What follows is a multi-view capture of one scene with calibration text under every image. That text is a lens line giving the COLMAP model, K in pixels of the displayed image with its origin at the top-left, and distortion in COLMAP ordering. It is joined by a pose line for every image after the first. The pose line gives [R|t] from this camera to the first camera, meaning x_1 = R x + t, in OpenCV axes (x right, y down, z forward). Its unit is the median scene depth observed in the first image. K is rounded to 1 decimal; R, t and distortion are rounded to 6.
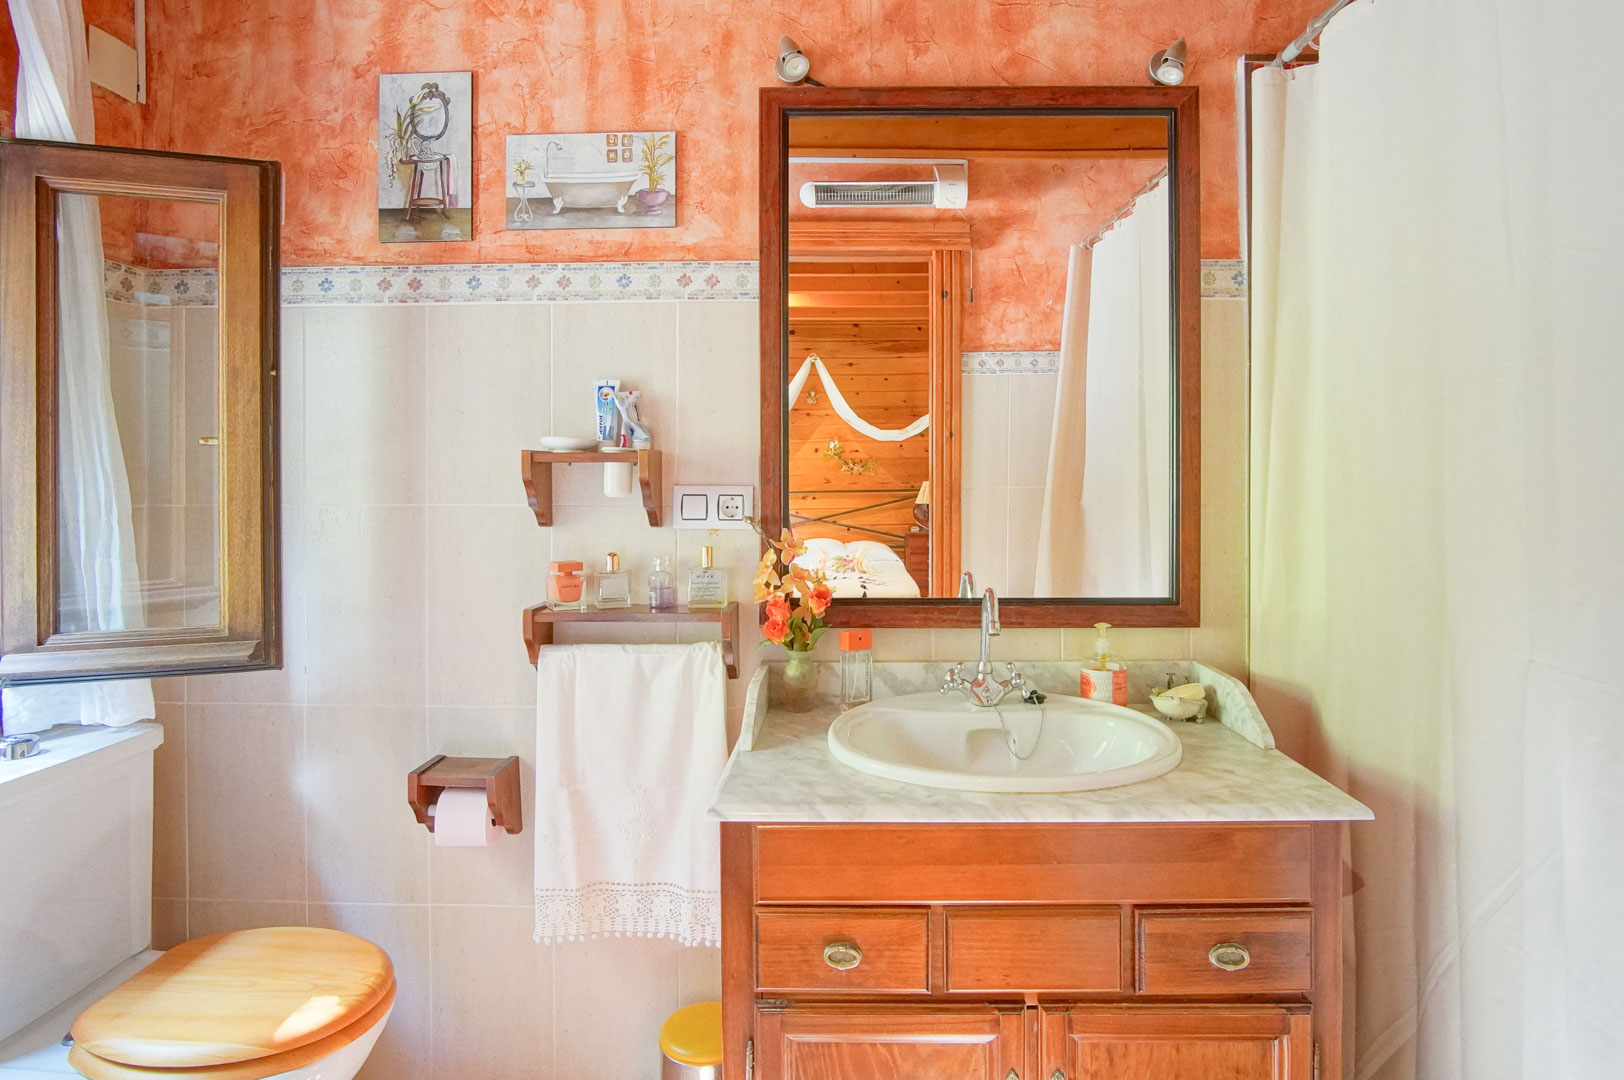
lens RADIAL K [[1003.0, 0, 812.5], [0, 1003.0, 509.5], [0, 0, 1]] dist [-0.036787, 0.013931]
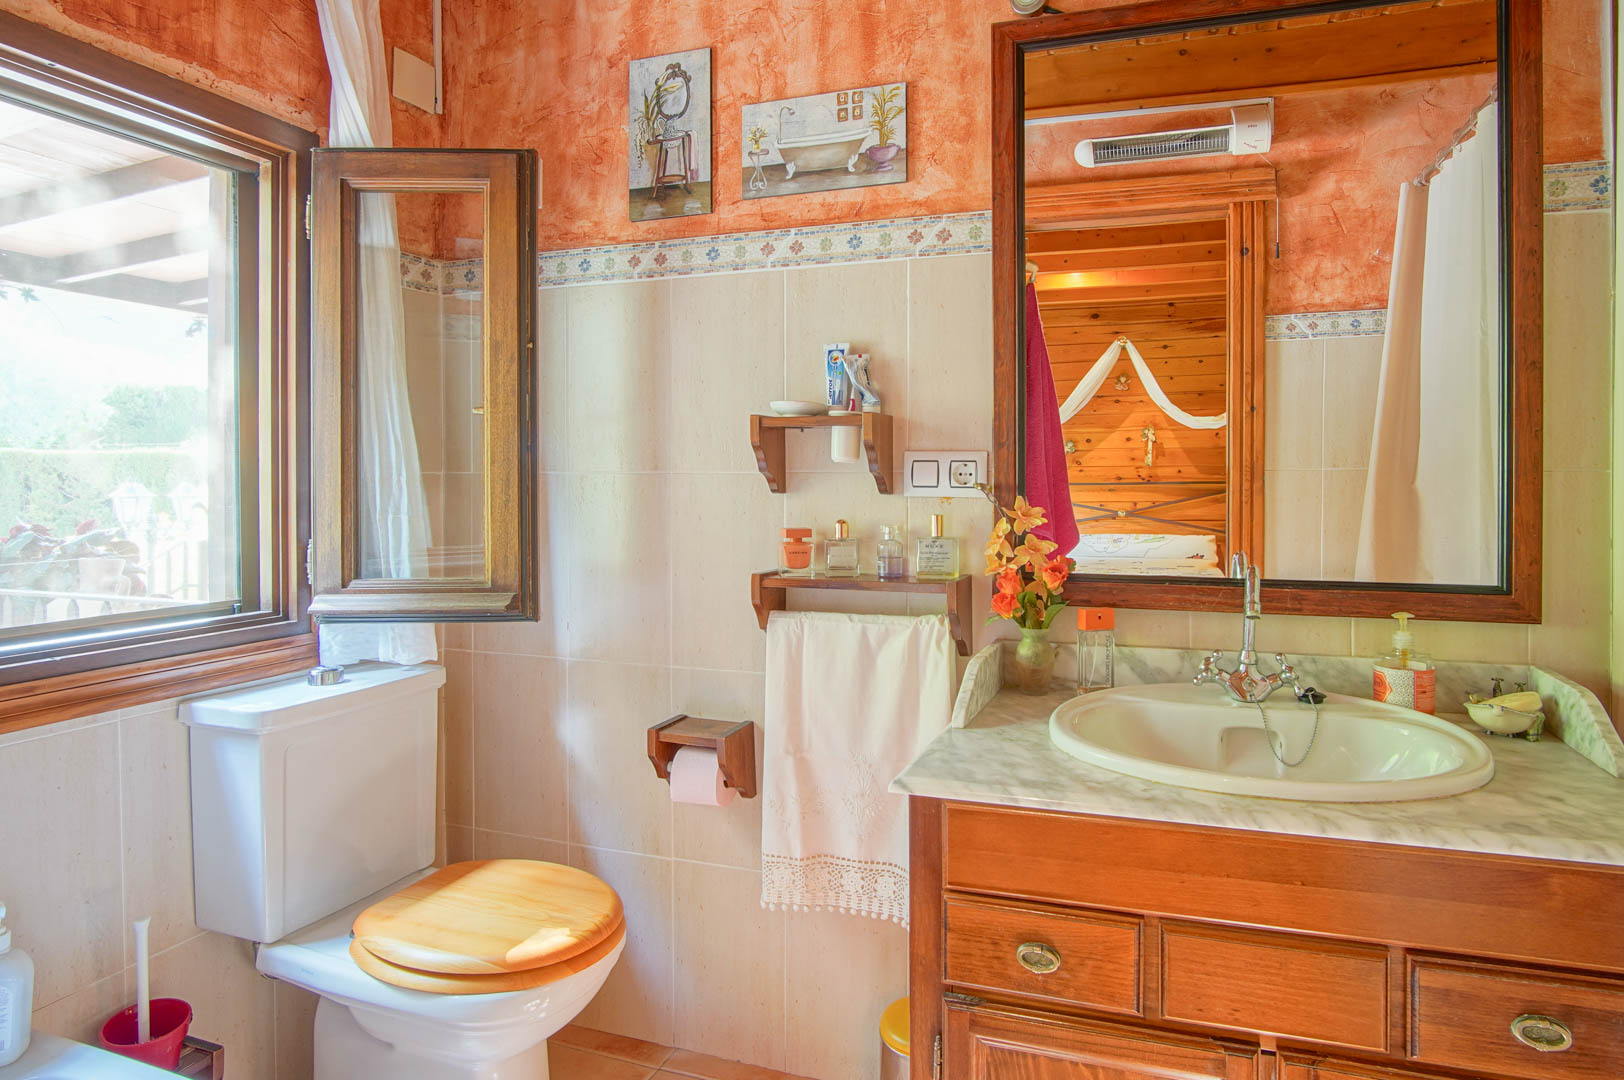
lens RADIAL K [[1003.0, 0, 812.5], [0, 1003.0, 509.5], [0, 0, 1]] dist [-0.036787, 0.013931]
pose [[0.948092, 0.010801, -0.317813, 0.087083], [-0.011178, 0.999937, 0.000639, 0.033386], [0.317800, 0.002947, 0.948153, 0.061380]]
